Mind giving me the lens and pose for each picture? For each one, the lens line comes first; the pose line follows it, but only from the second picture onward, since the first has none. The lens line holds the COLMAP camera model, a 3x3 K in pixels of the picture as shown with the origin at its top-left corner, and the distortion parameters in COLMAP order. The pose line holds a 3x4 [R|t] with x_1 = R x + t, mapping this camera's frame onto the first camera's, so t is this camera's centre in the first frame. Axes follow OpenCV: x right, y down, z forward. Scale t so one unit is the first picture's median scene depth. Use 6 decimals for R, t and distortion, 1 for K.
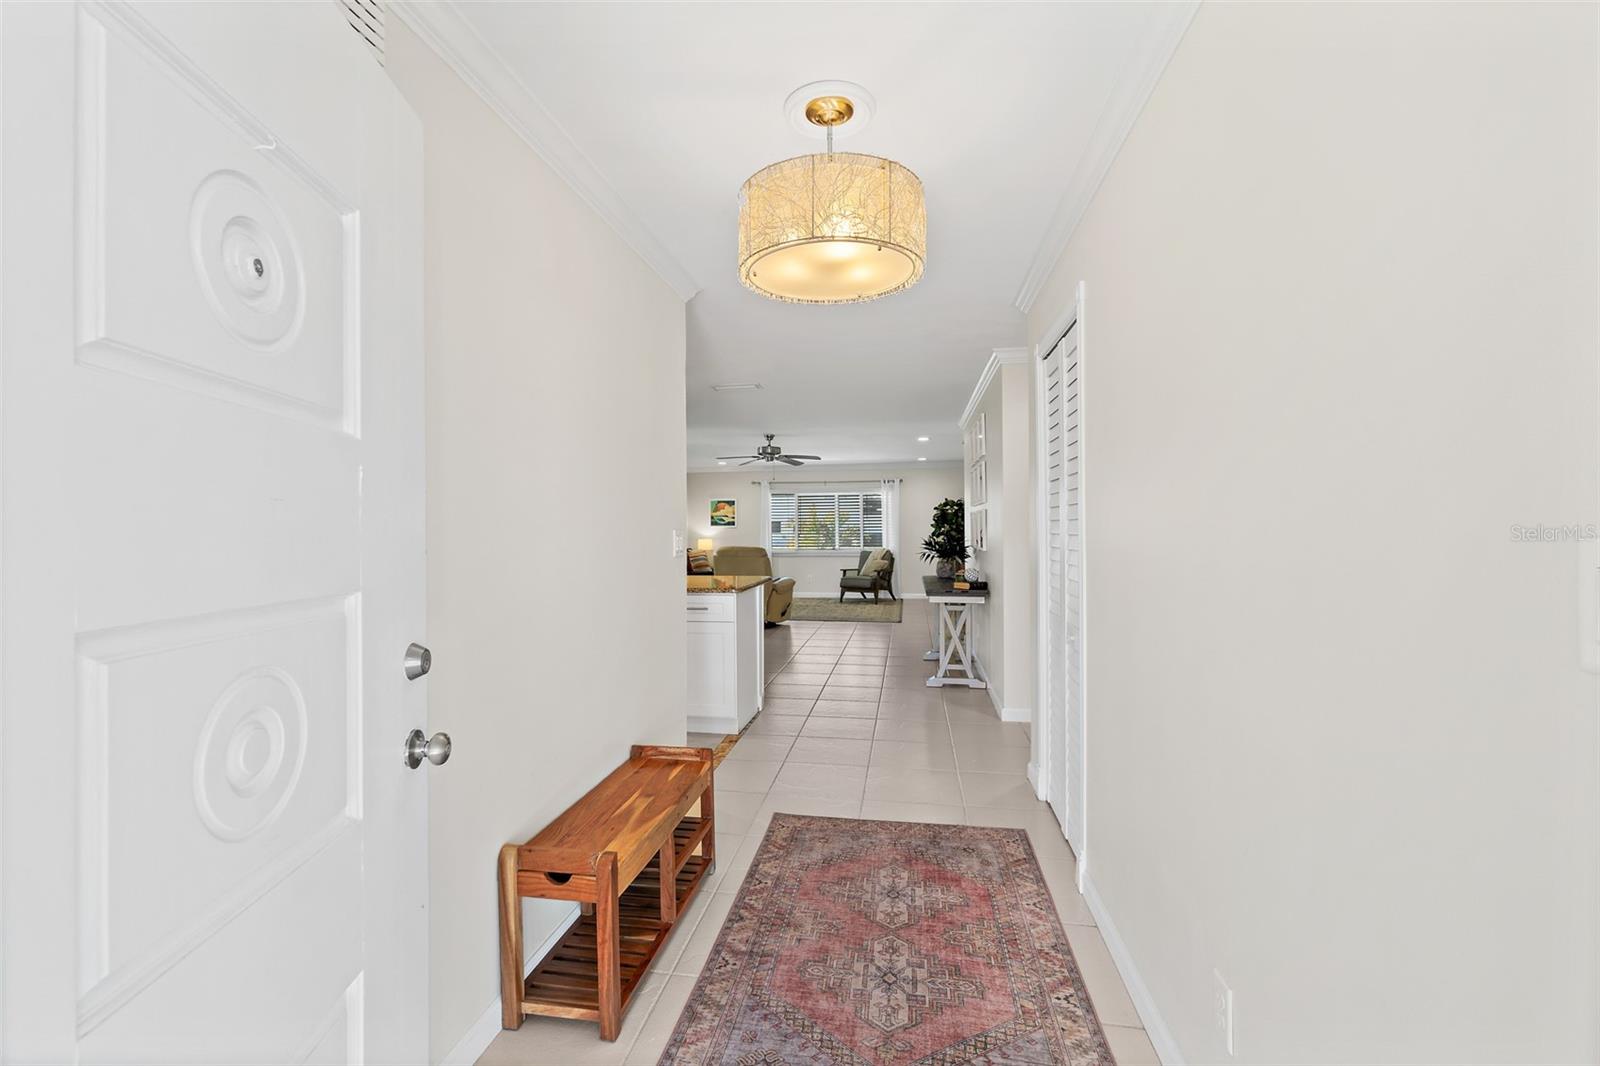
lens RADIAL K [[694.9, 0, 798.2], [0, 694.9, 524.8], [0, 0, 1]] dist [-0.012167, 0.003692]
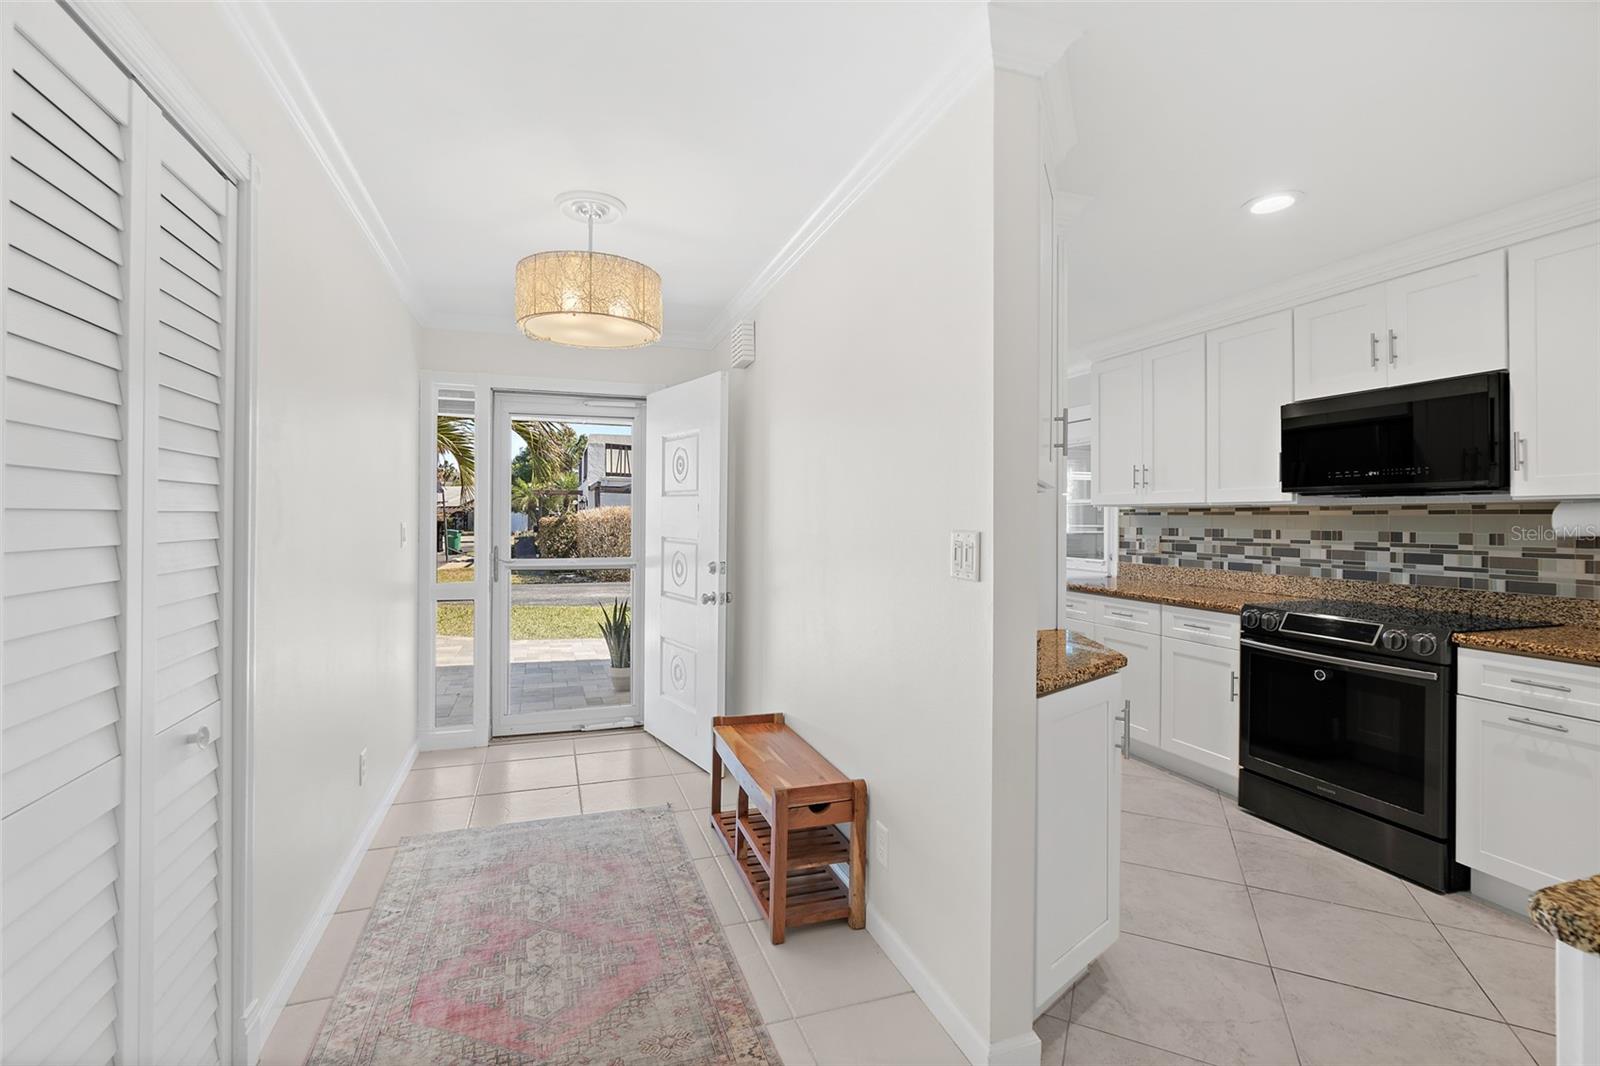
lens RADIAL K [[694.9, 0, 772.0], [0, 694.9, 518.8], [0, 0, 1]] dist [-0.012167, 0.003692]
pose [[-0.889636, 0.002205, -0.456665, 0.054766], [0.002716, 0.999996, -0.000464, -0.000248], [0.456663, -0.001654, -0.889638, 0.377012]]
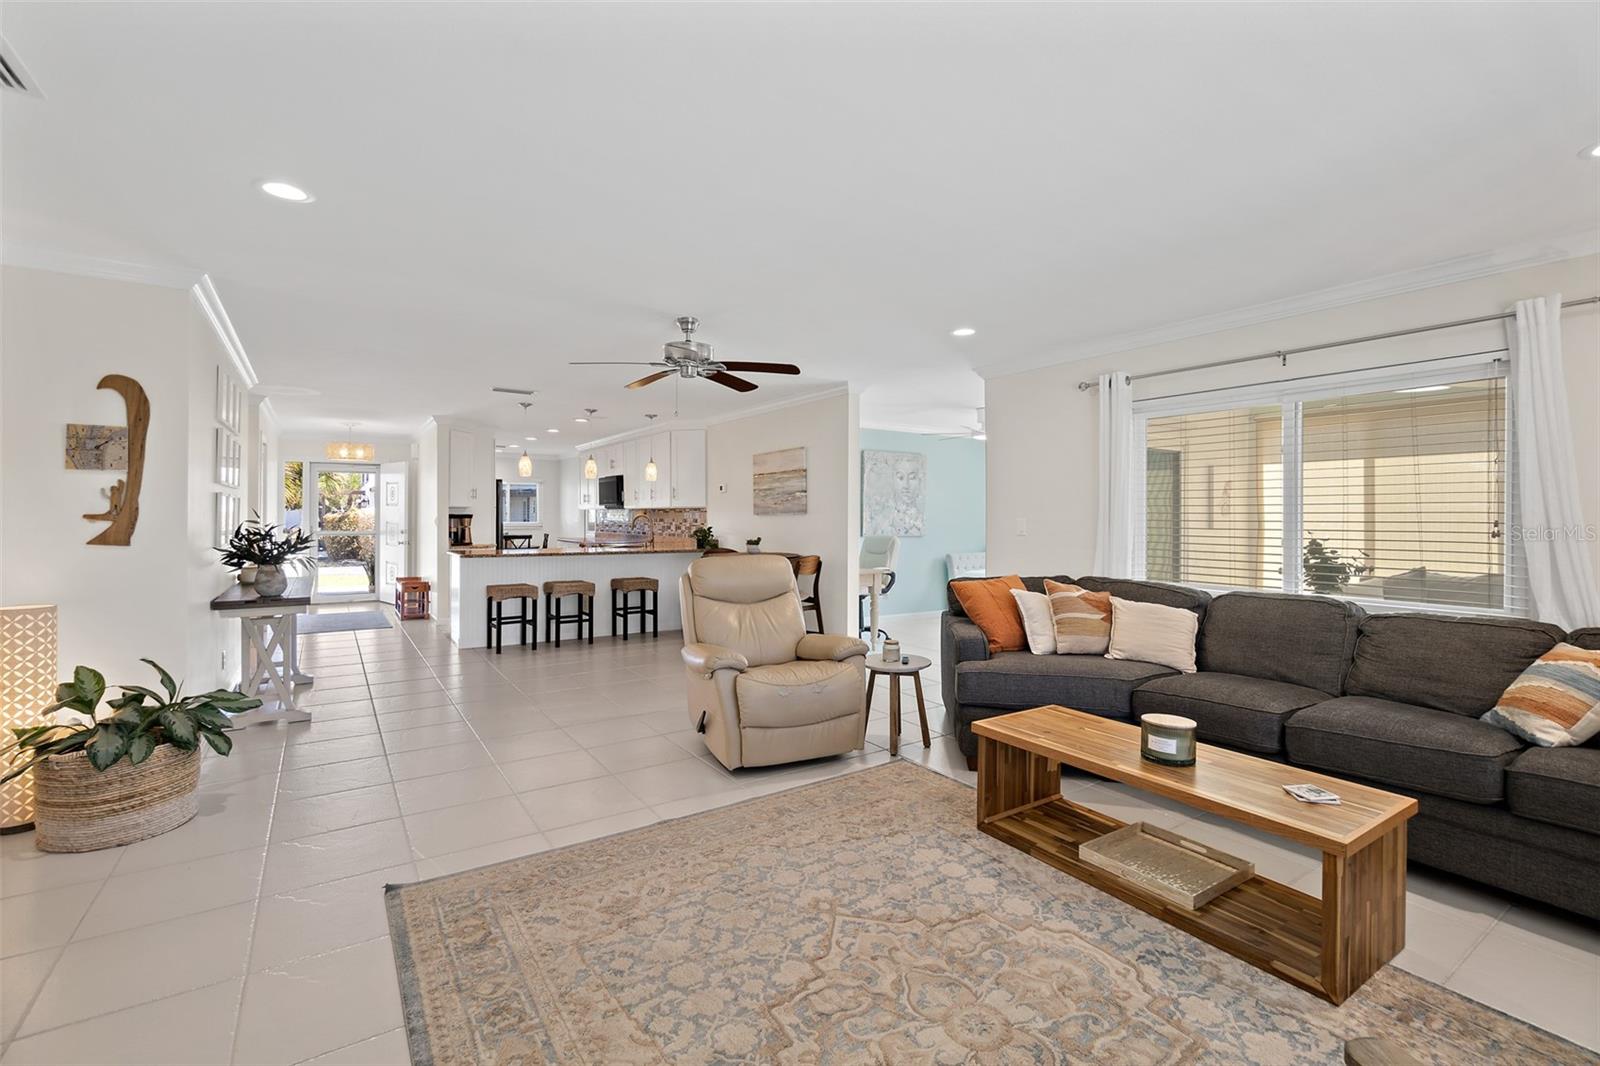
lens RADIAL K [[694.9, 0, 803.2], [0, 694.9, 523.3], [0, 0, 1]] dist [-0.012167, 0.003692]
pose [[-0.723239, 0.011084, -0.690509, 0.165059], [0.004240, 0.999924, 0.011610, 0.002706], [0.690585, 0.005469, -0.723230, 1.020978]]
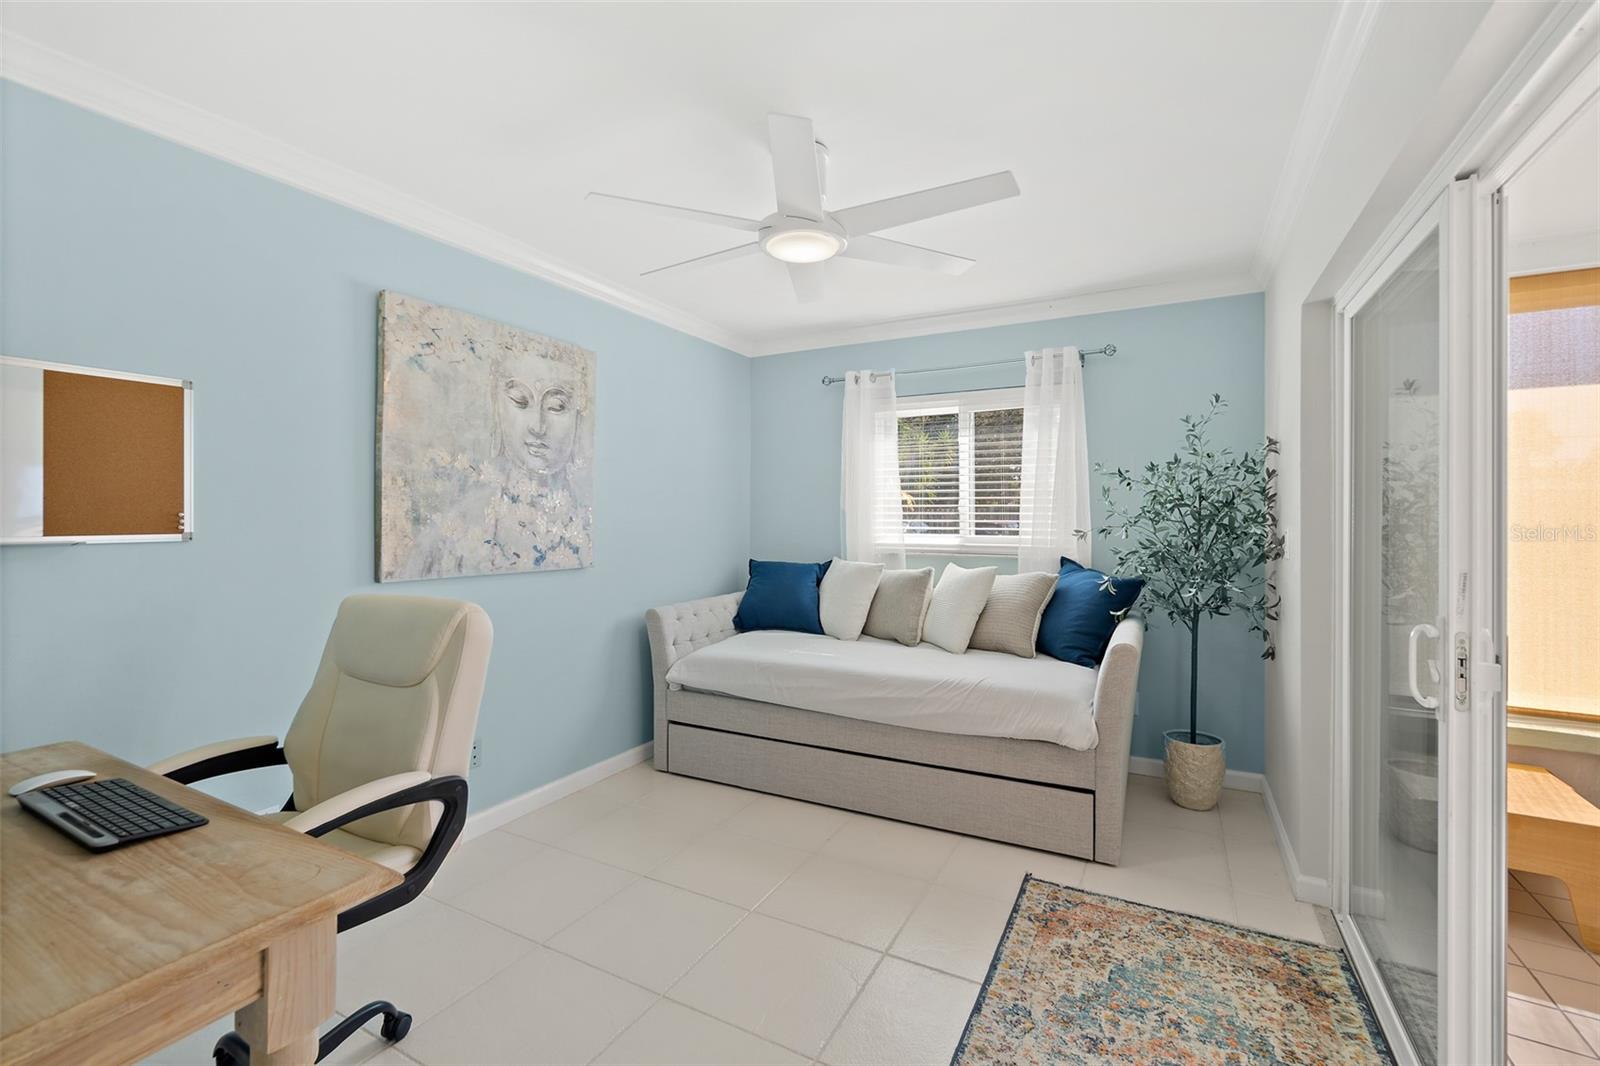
lens RADIAL K [[694.9, 0, 810.6], [0, 694.9, 522.3], [0, 0, 1]] dist [-0.012167, 0.003692]
pose [[-0.305233, 0.010555, -0.952219, -0.212890], [0.003109, 0.999944, 0.010087, 0.004860], [0.952273, 0.000118, -0.305248, 0.735043]]
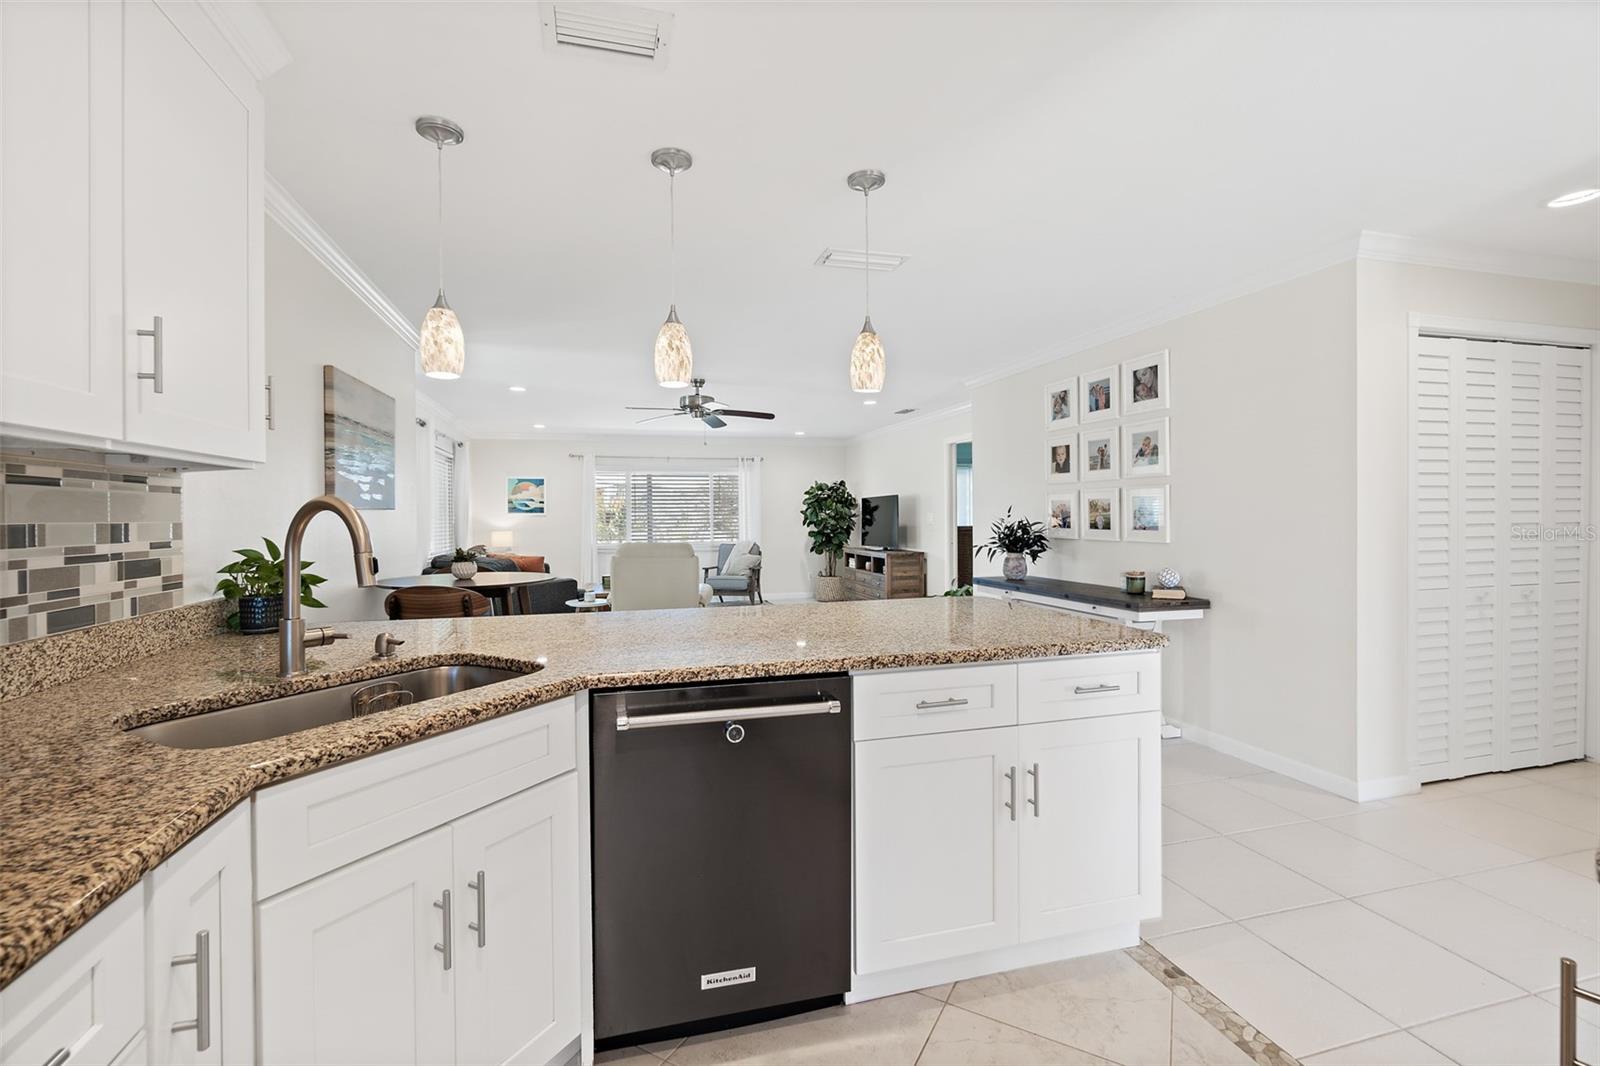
lens RADIAL K [[694.9, 0, 796.8], [0, 694.9, 528.1], [0, 0, 1]] dist [-0.012167, 0.003692]
pose [[0.903337, -0.007691, 0.428863, -0.183478], [-0.000057, 0.999837, 0.018050, 0.004394], [-0.428932, -0.016330, 0.903189, 0.241946]]
